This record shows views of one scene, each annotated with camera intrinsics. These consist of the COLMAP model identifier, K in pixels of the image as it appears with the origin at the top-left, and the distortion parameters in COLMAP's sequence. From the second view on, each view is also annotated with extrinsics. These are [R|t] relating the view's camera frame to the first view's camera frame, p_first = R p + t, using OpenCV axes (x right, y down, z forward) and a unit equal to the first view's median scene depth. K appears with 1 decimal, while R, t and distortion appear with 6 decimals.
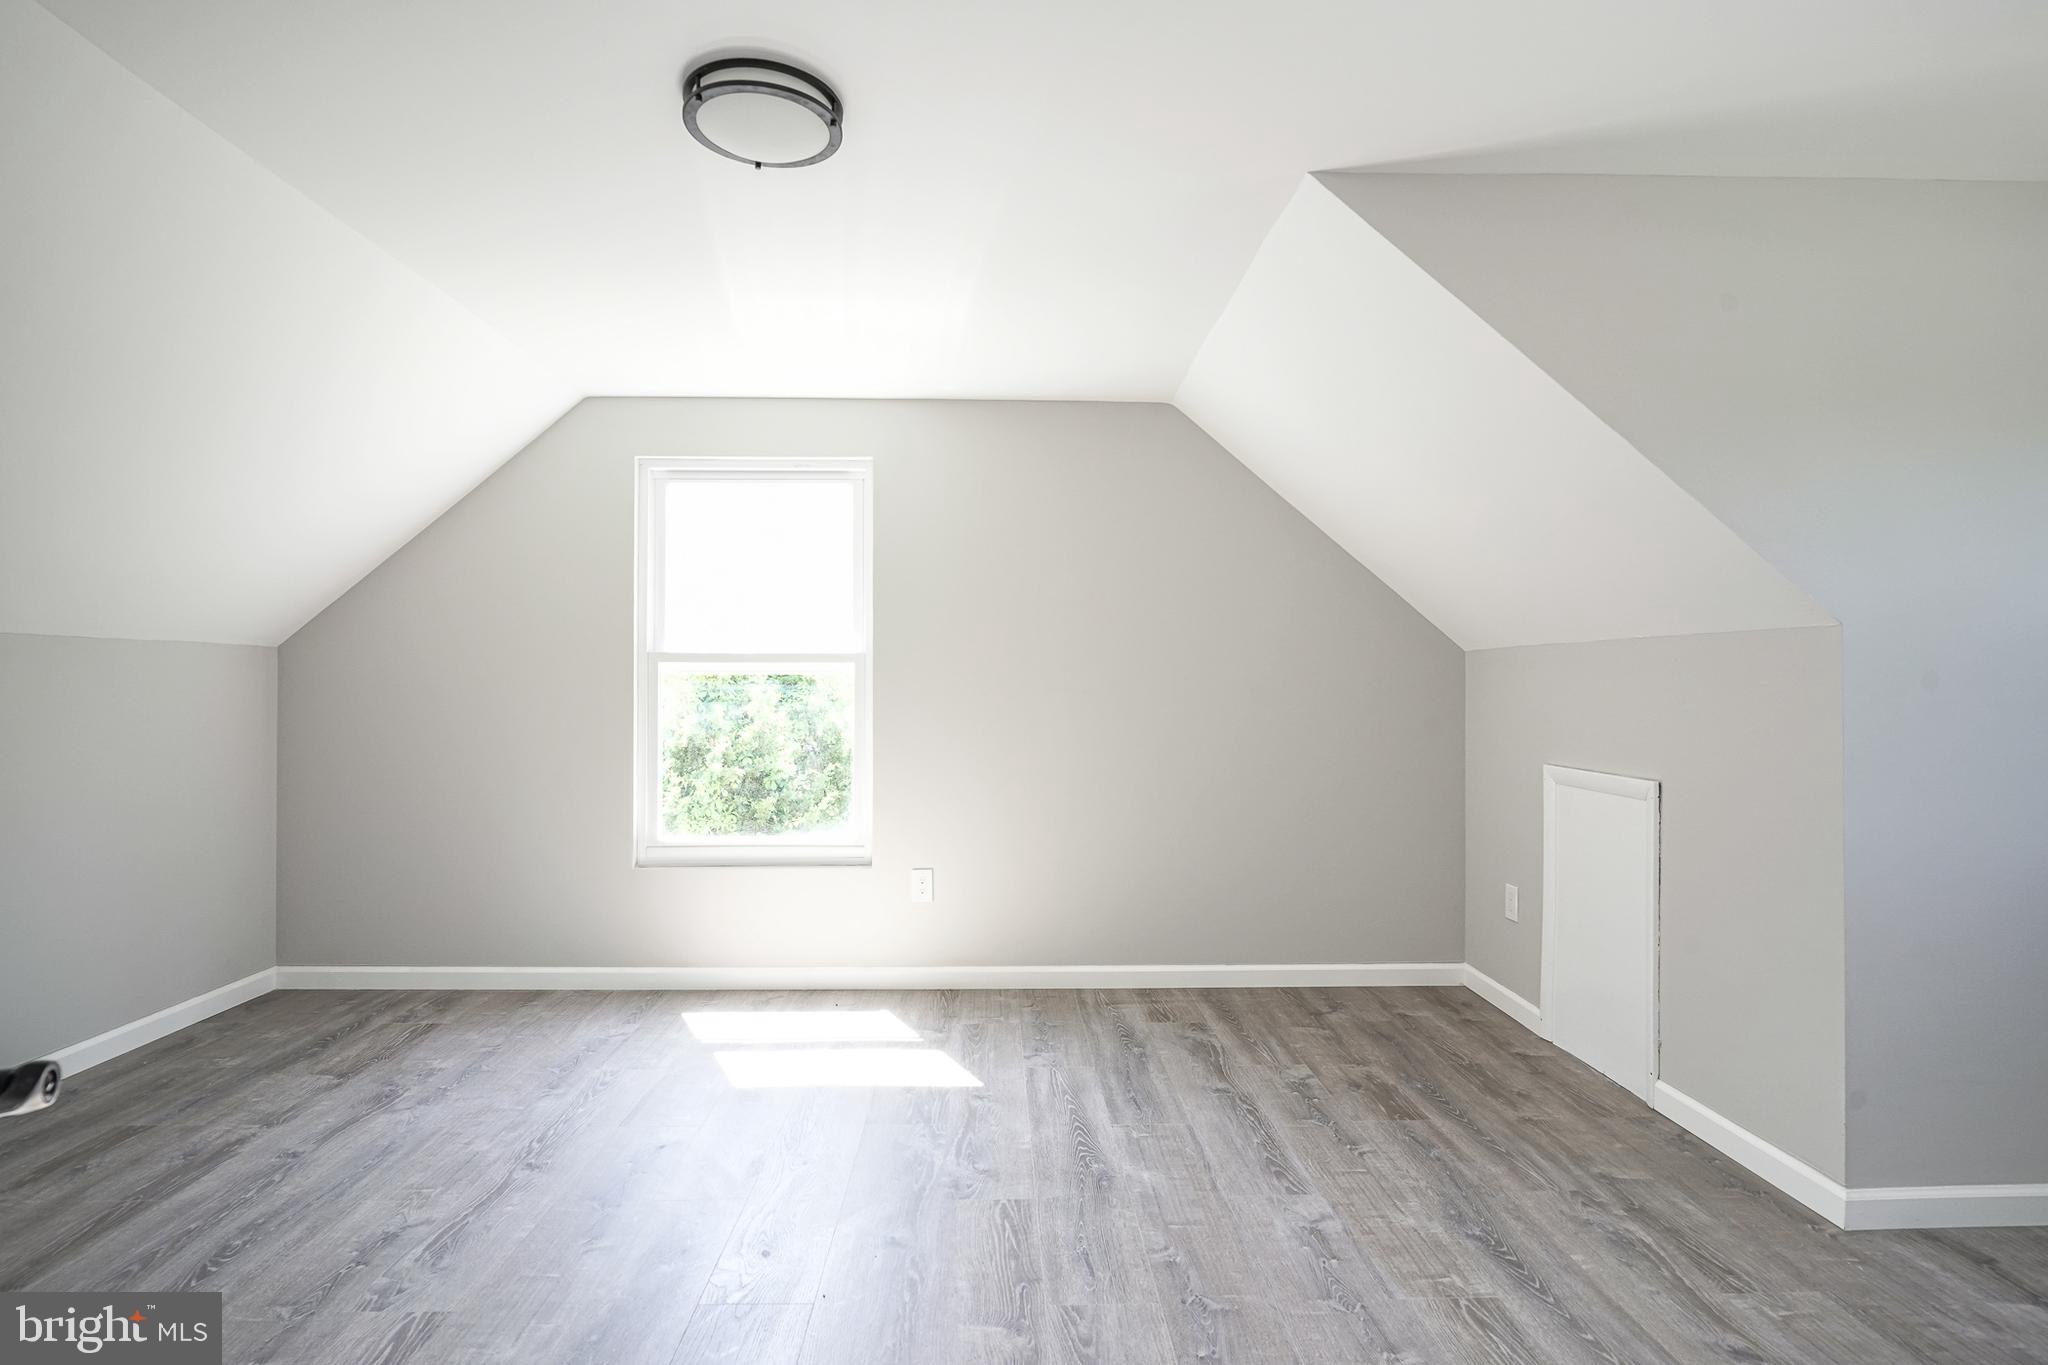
lens RADIAL K [[999.3, 0, 1056.5], [0, 999.3, 693.0], [0, 0, 1]] dist [-0.009686, 0.005174]
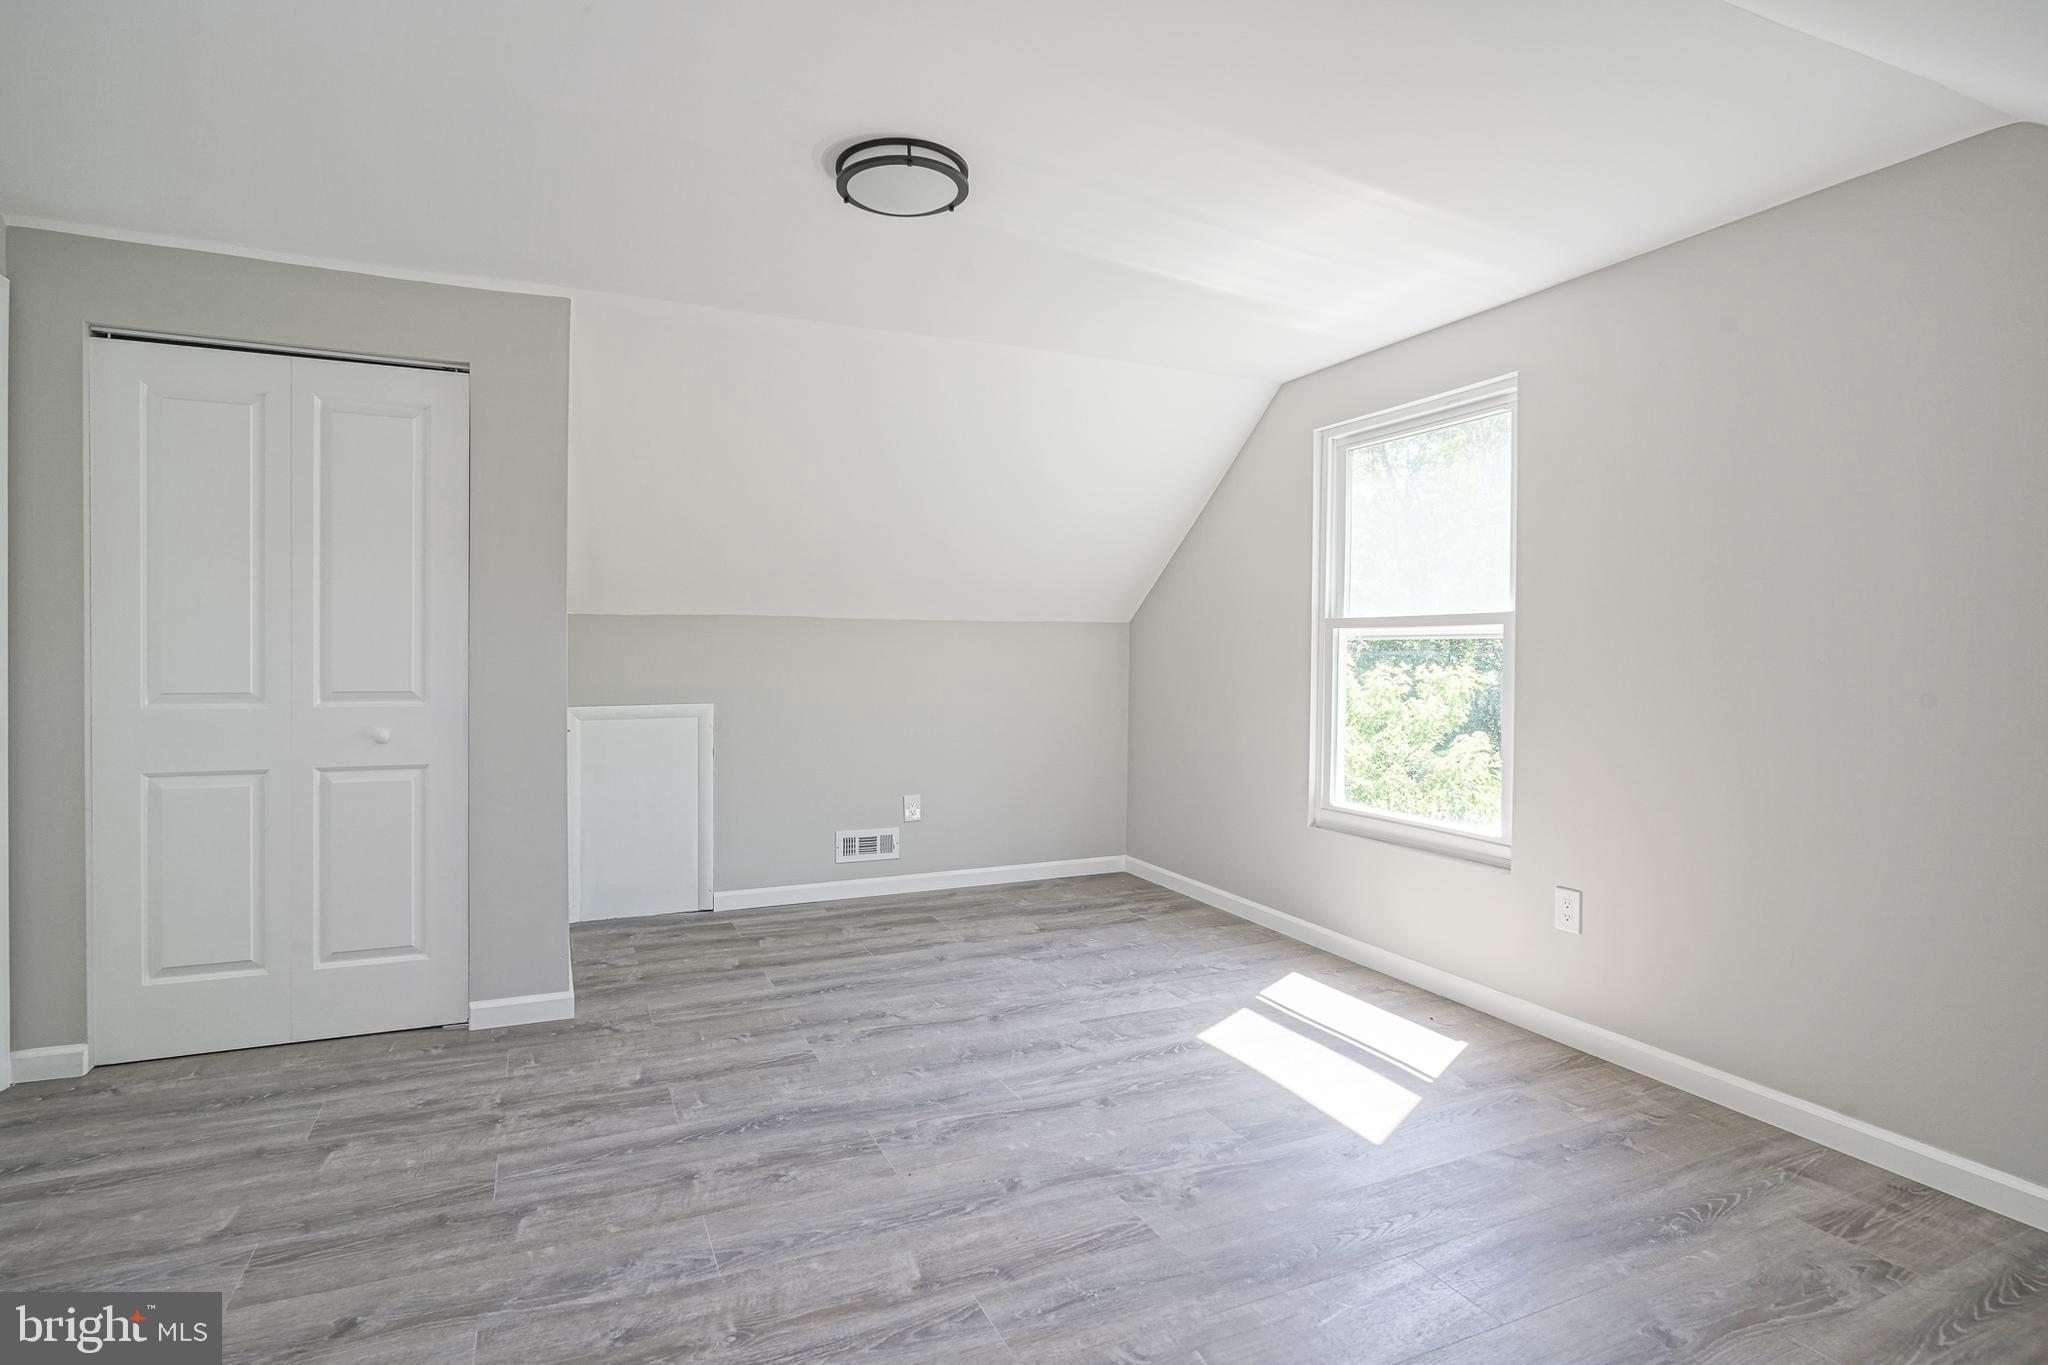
lens RADIAL K [[999.3, 0, 1016.1], [0, 999.3, 666.1], [0, 0, 1]] dist [-0.009686, 0.005174]
pose [[0.386159, 0.012065, -0.922353, 0.491217], [-0.009224, 0.999915, 0.009218, 0.001571], [0.922386, 0.004948, 0.386237, 0.372895]]
